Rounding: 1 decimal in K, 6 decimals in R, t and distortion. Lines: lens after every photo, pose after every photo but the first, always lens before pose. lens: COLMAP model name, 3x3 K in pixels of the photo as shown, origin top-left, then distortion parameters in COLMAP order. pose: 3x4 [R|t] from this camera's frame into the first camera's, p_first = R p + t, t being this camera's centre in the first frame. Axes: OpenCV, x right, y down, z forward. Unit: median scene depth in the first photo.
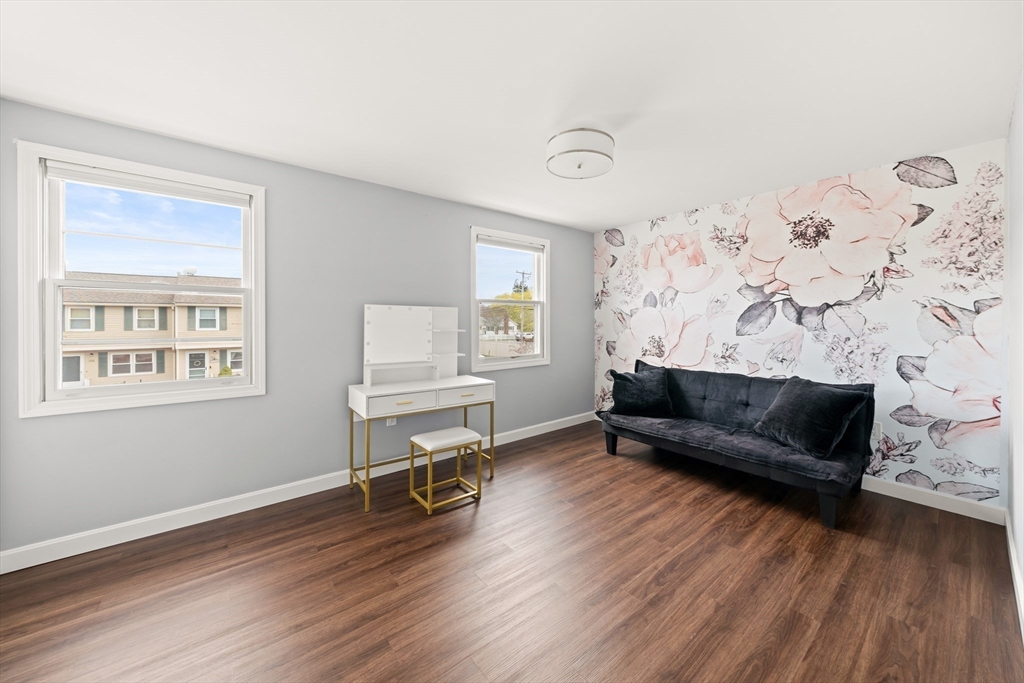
lens RADIAL K [[382.7, 0, 542.3], [0, 382.7, 313.7], [0, 0, 1]] dist [-0.007952, 0.000758]
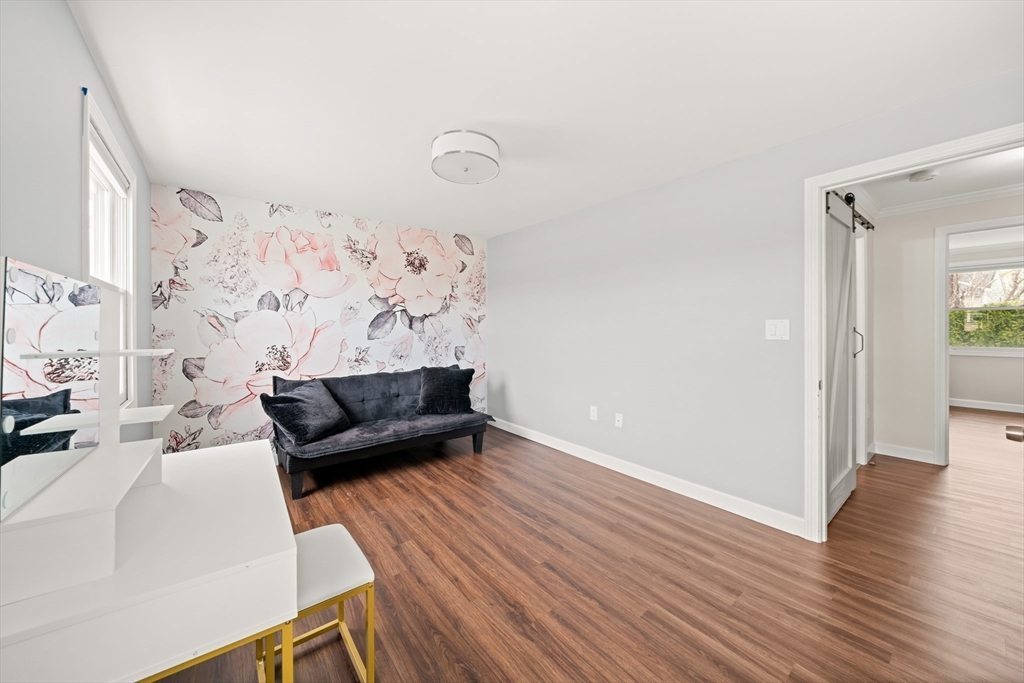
lens RADIAL K [[382.7, 0, 457.1], [0, 382.7, 326.7], [0, 0, 1]] dist [-0.007952, 0.000758]
pose [[0.073380, 0.001426, 0.997303, -0.642954], [-0.011270, 0.999936, -0.000601, 0.017271], [-0.997240, -0.011195, 0.073391, 0.704673]]
